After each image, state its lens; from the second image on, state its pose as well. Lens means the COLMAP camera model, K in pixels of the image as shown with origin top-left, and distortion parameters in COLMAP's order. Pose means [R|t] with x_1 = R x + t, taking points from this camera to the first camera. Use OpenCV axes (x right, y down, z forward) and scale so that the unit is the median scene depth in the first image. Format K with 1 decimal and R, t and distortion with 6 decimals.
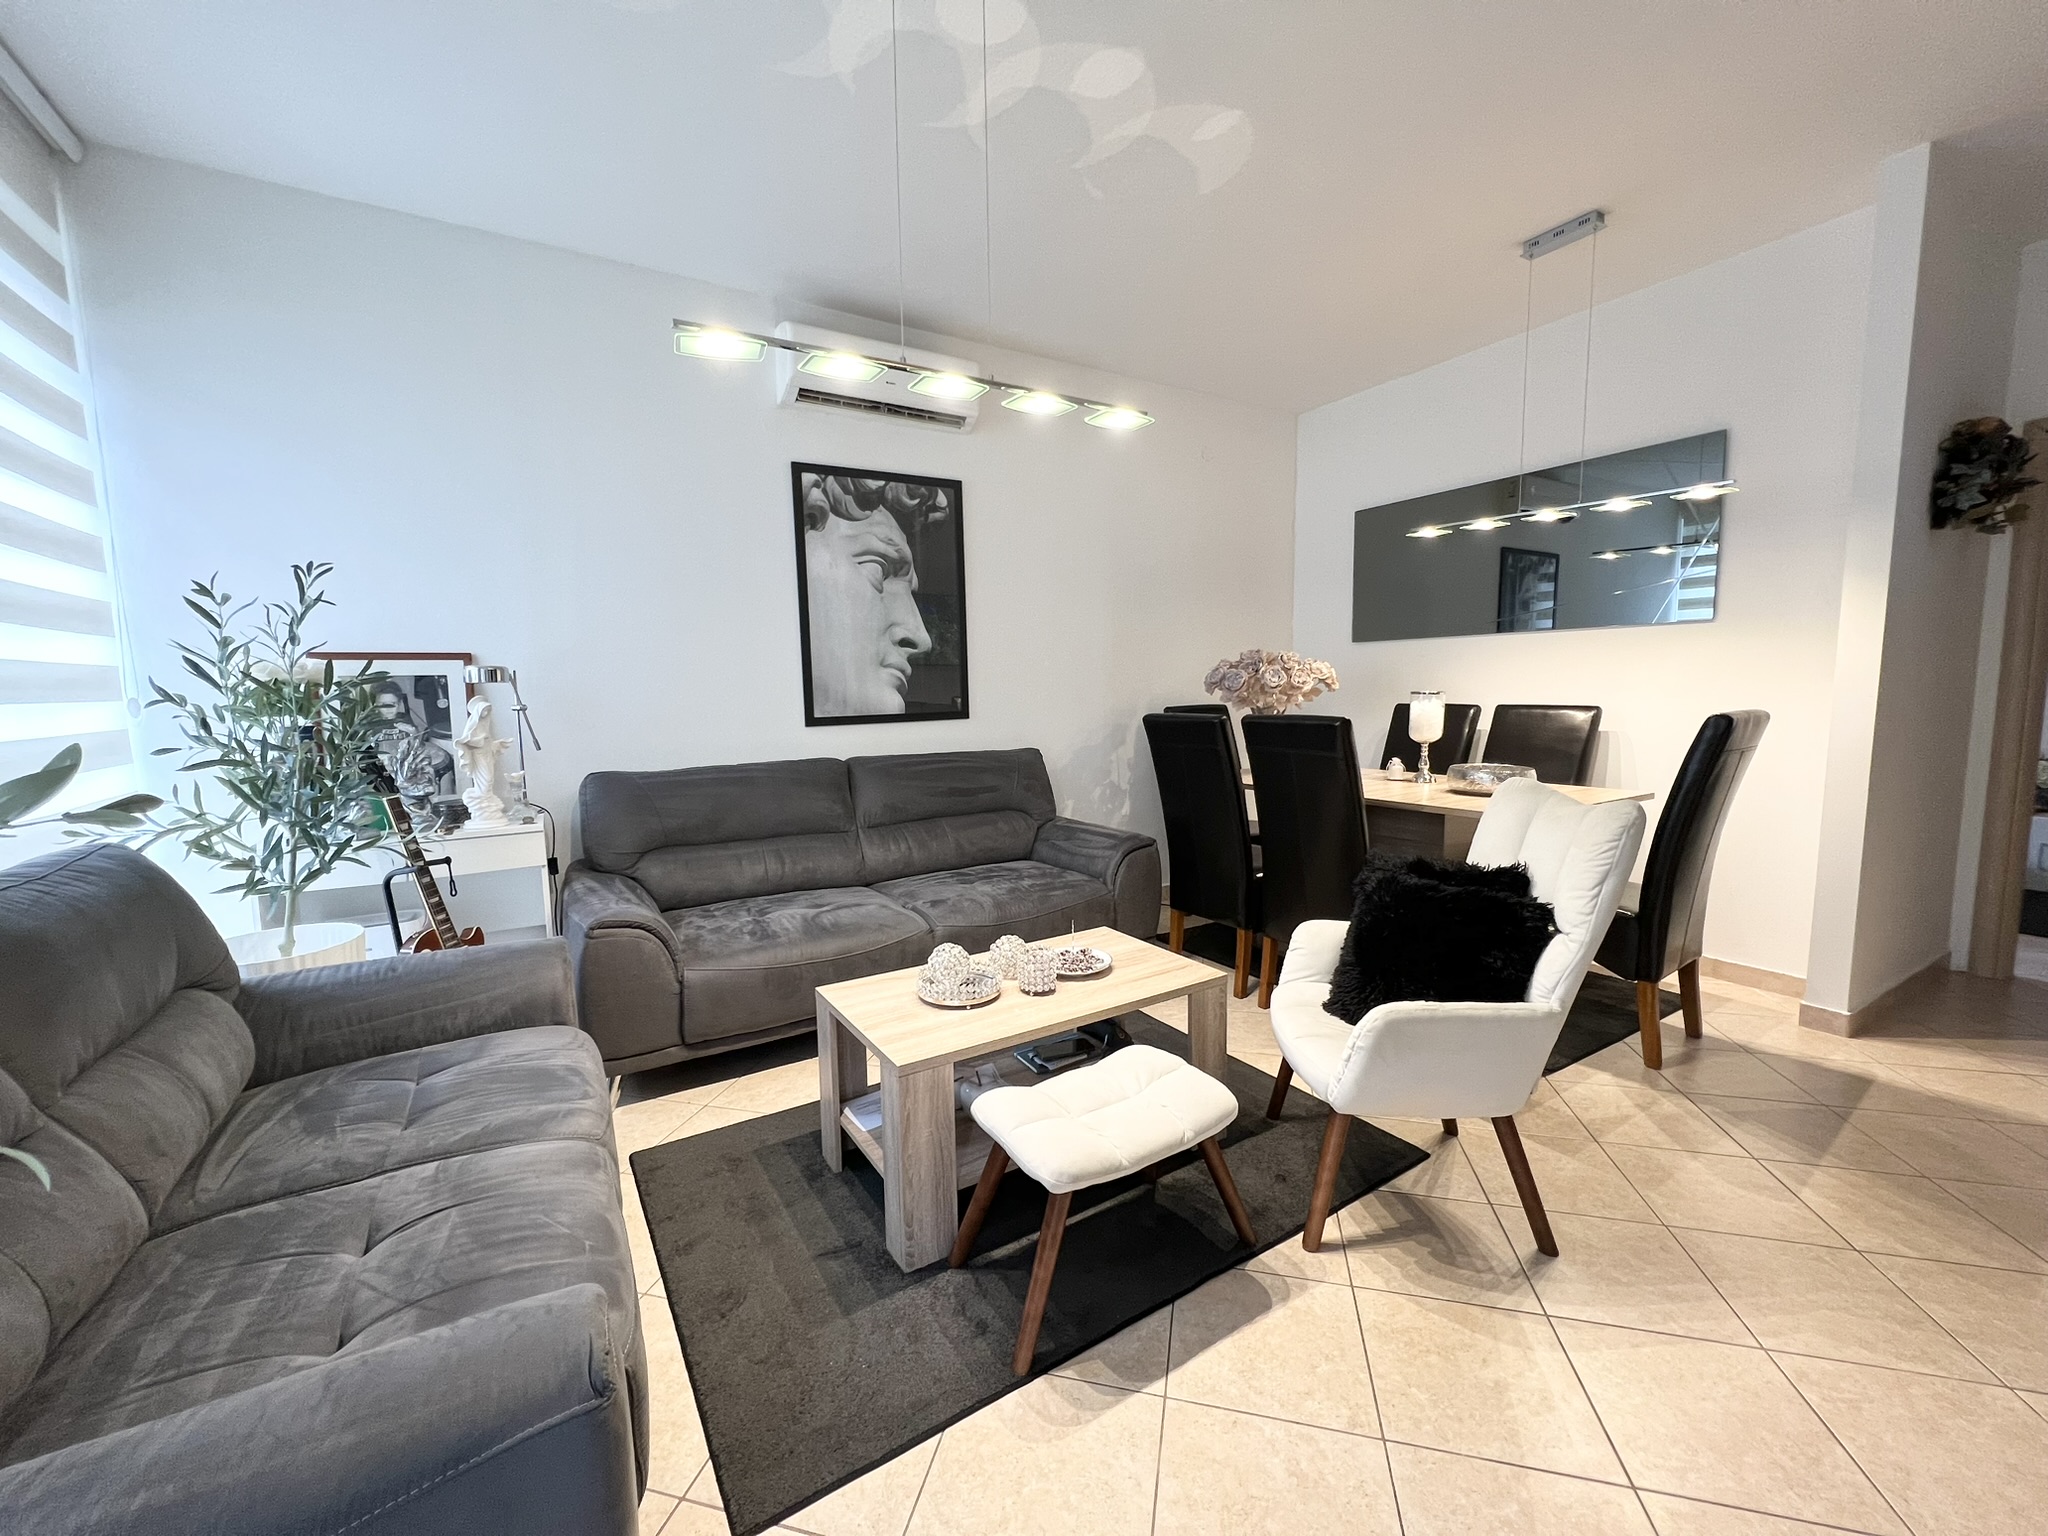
lens RADIAL K [[816.8, 0, 1019.5], [0, 816.8, 769.1], [0, 0, 1]] dist [0.001198, -0.000008]
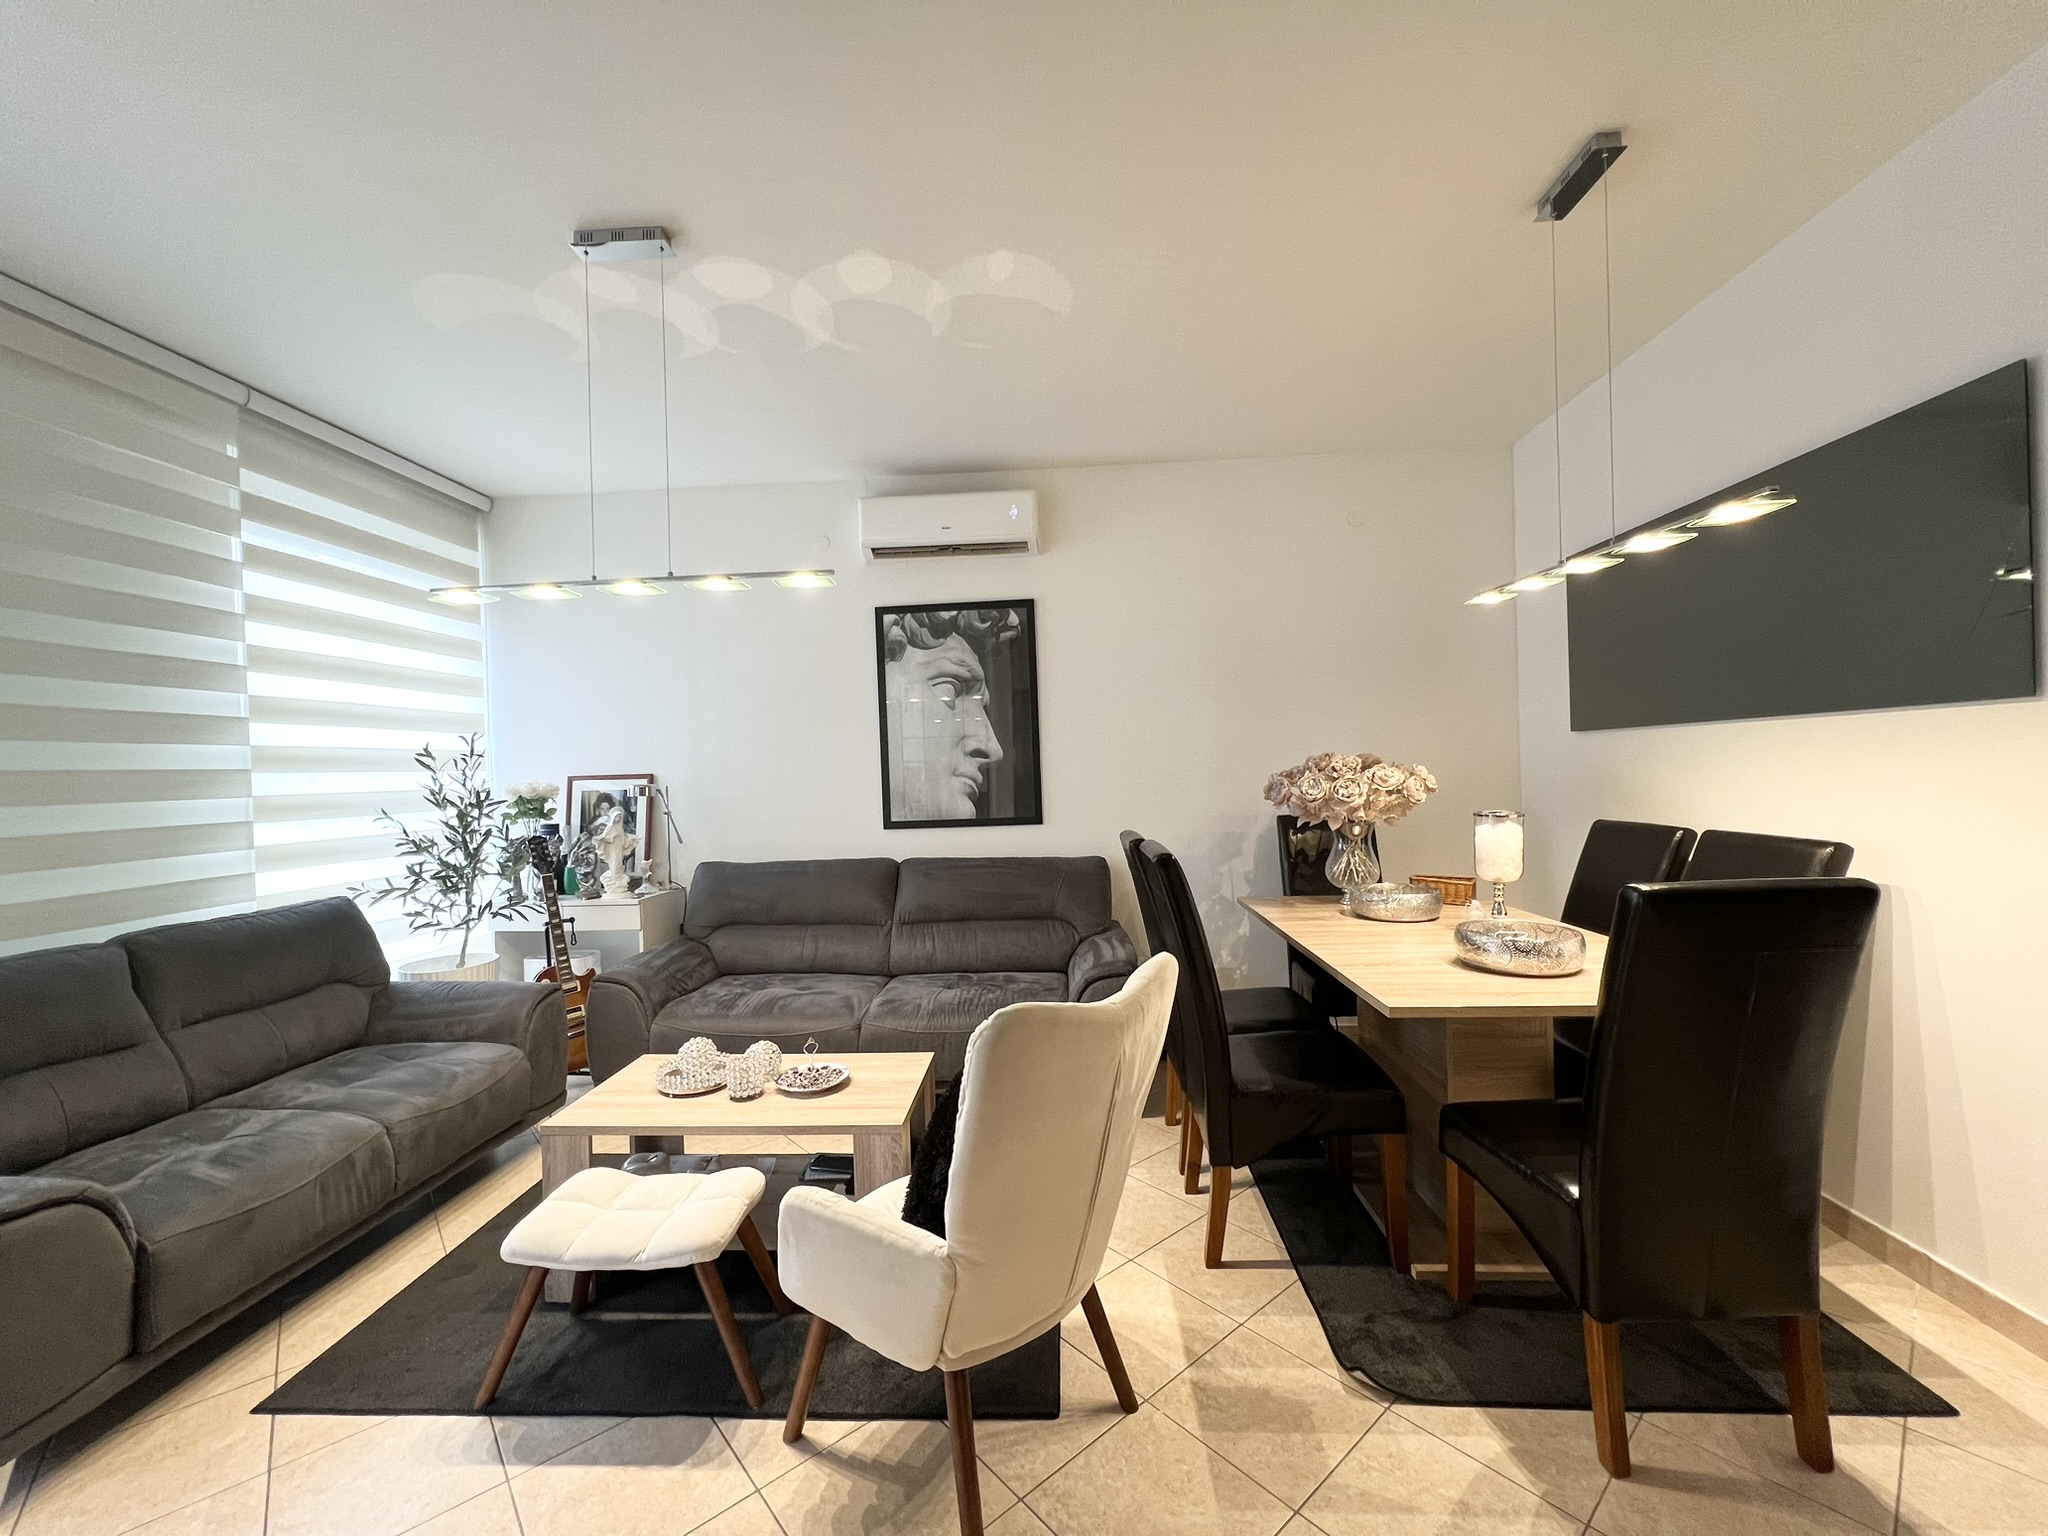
lens RADIAL K [[816.8, 0, 1015.1], [0, 816.8, 767.9], [0, 0, 1]] dist [0.001198, -0.000008]
pose [[0.819181, -0.004692, -0.573515, 0.560130], [-0.045264, 0.996319, -0.072804, -0.063155], [0.571746, 0.085600, 0.815953, 0.158214]]
